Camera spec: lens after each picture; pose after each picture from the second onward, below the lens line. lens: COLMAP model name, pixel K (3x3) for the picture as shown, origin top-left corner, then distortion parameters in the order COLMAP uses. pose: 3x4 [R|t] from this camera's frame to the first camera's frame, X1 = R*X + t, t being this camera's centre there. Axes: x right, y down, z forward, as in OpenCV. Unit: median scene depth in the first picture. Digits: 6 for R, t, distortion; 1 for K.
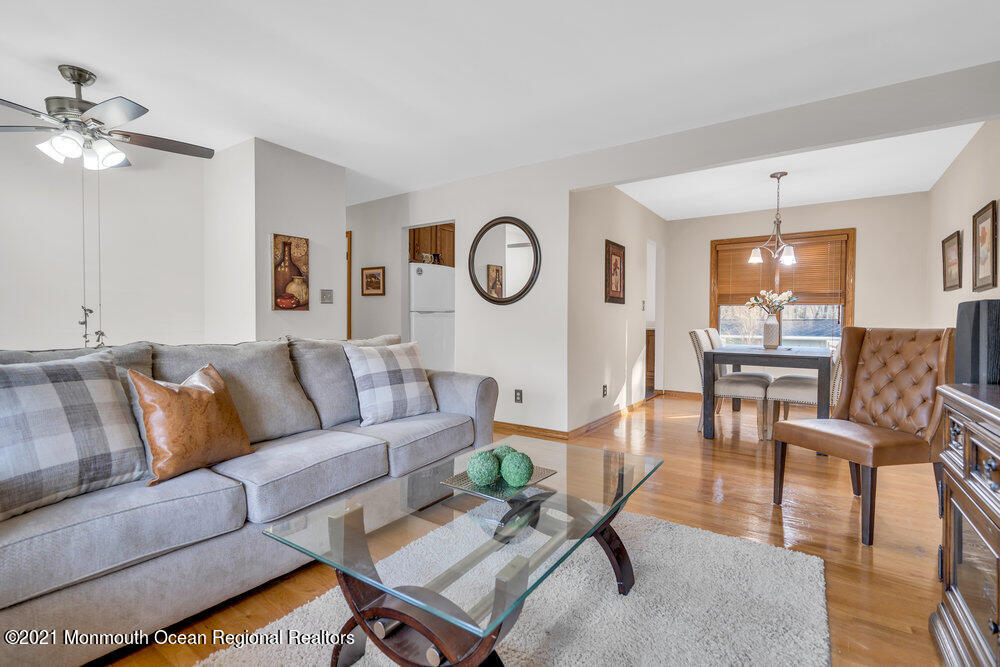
lens RADIAL K [[455.9, 0, 504.5], [0, 455.9, 328.1], [0, 0, 1]] dist [0.001098, 0.000161]
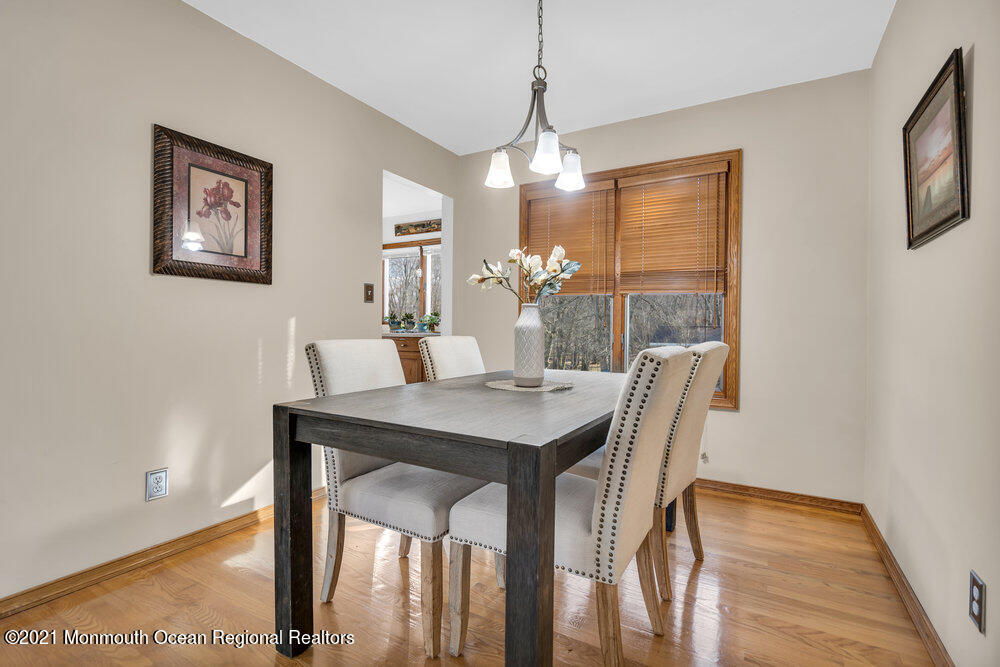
lens RADIAL K [[455.9, 0, 504.5], [0, 455.9, 328.1], [0, 0, 1]] dist [0.001098, 0.000161]
pose [[0.996863, 0.003213, 0.079080, 0.488857], [-0.002130, 0.999903, -0.013779, -0.002259], [-0.079116, 0.013567, 0.996773, 0.534442]]
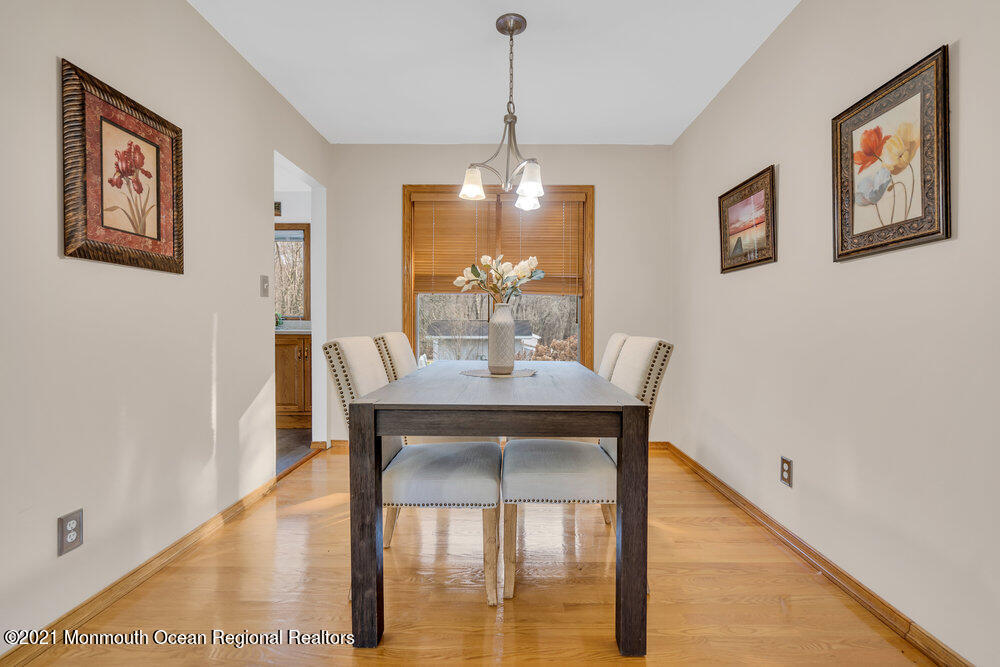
lens RADIAL K [[455.9, 0, 504.5], [0, 455.9, 328.1], [0, 0, 1]] dist [0.001098, 0.000161]
pose [[0.829868, -0.009328, 0.557882, 0.286757], [0.010299, 0.999946, 0.001398, -0.004475], [-0.557864, 0.004585, 0.829919, 0.540987]]
